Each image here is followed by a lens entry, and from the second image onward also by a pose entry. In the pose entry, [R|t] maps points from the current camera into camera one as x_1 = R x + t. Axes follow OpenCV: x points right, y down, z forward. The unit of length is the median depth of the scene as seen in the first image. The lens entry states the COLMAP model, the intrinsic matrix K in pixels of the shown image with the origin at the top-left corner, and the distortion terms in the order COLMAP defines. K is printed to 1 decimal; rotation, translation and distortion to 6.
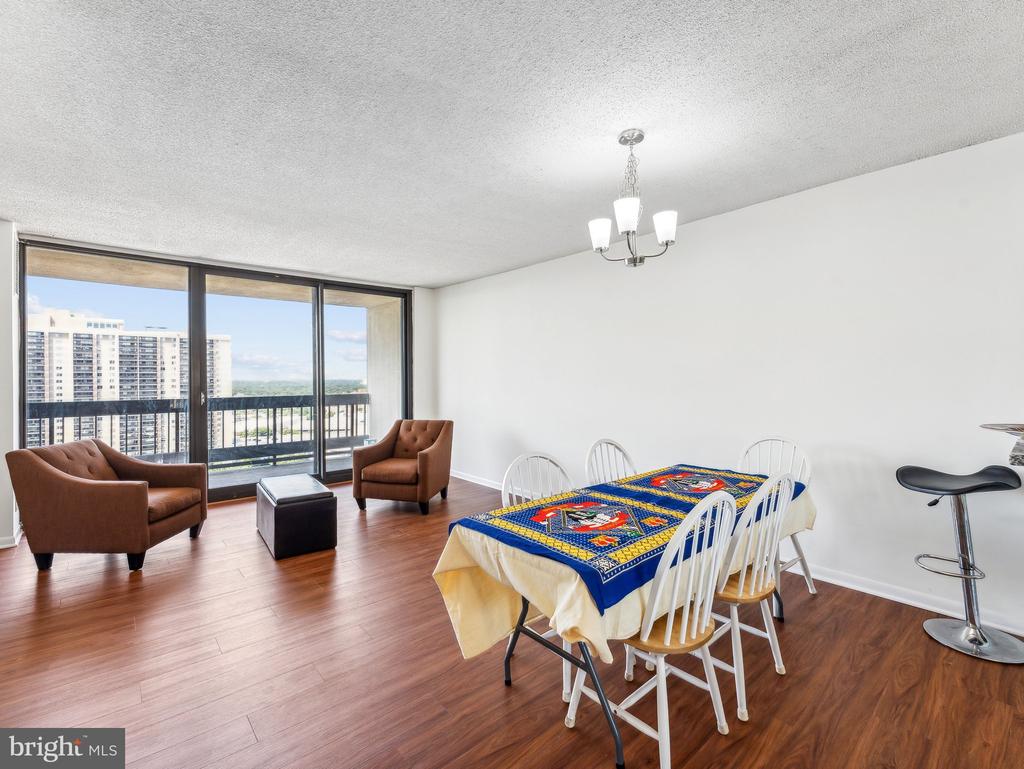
lens RADIAL K [[469.1, 0, 517.0], [0, 469.1, 381.8], [0, 0, 1]] dist [-0.000282, 0.000287]
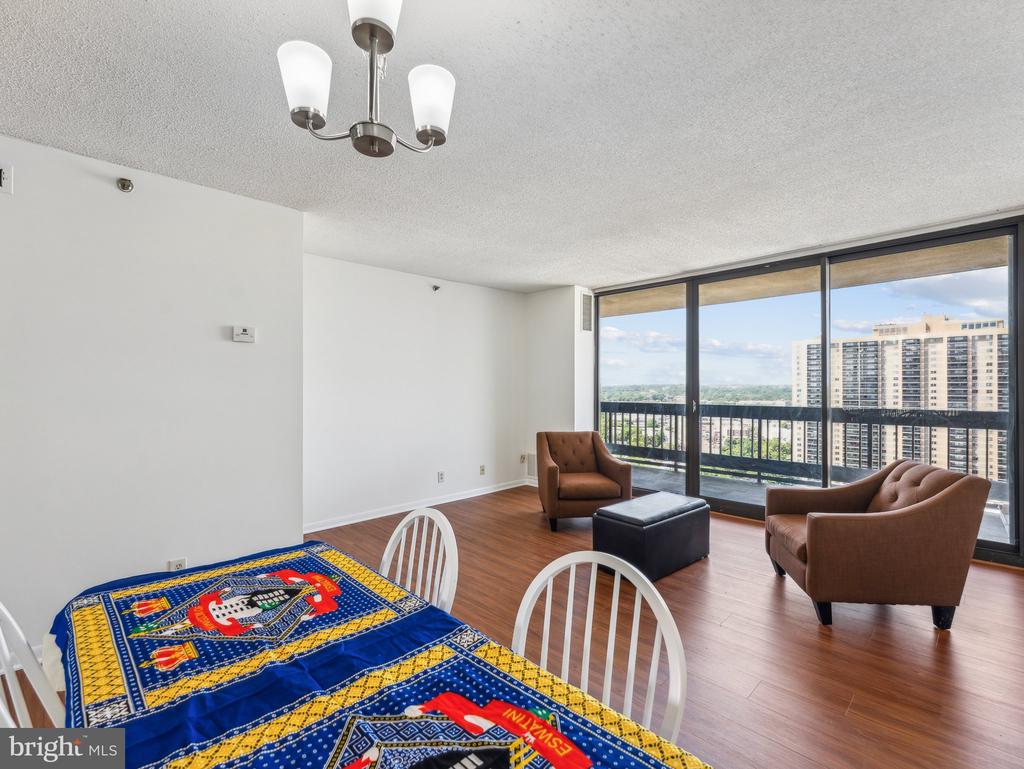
lens RADIAL K [[469.1, 0, 510.5], [0, 469.1, 383.3], [0, 0, 1]] dist [-0.000282, 0.000287]
pose [[0.044496, 0.001746, -0.999008, 0.347787], [-0.006378, 0.999979, 0.001463, -0.013179], [0.998989, 0.006307, 0.044507, 0.548425]]
